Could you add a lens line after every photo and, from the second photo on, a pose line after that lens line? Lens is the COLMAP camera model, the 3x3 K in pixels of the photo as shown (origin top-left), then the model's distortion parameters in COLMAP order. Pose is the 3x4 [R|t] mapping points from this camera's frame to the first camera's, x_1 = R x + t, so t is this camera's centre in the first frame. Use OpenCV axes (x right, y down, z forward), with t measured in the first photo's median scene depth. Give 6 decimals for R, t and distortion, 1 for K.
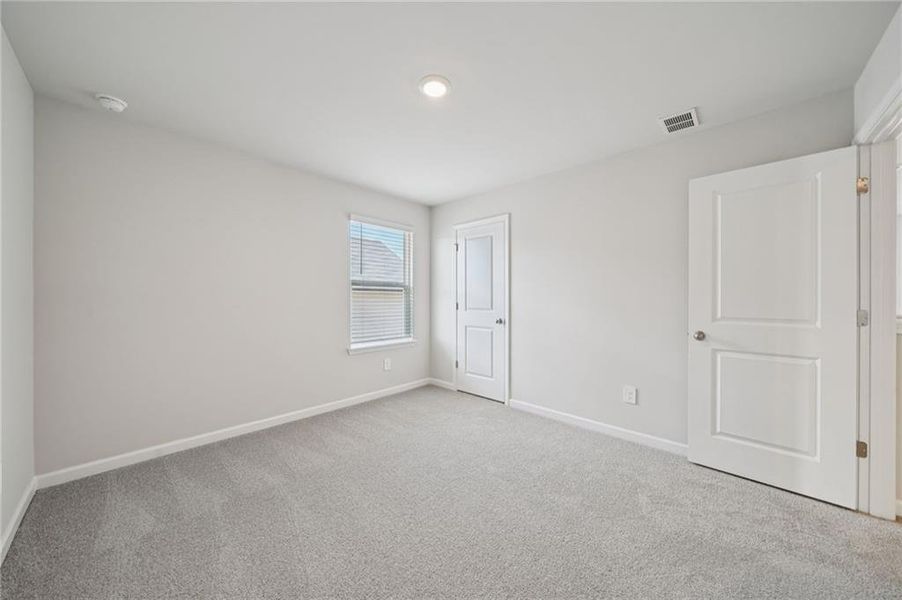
lens RADIAL K [[306.7, 0, 448.5], [0, 306.7, 304.4], [0, 0, 1]] dist [-0.002478, -0.000169]
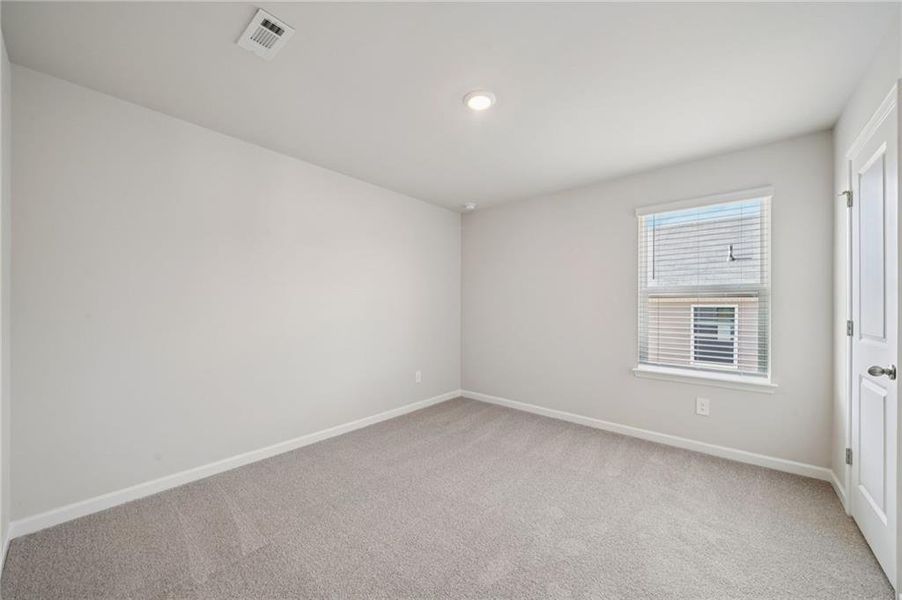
lens RADIAL K [[329.4, 0, 455.3], [0, 329.4, 307.5], [0, 0, 1]] dist [-0.000117, -0.000025]
pose [[0.061139, 0.002731, -0.998126, 0.478831], [-0.027490, 0.999622, 0.001051, -0.009344], [0.997751, 0.027374, 0.061191, 0.390688]]
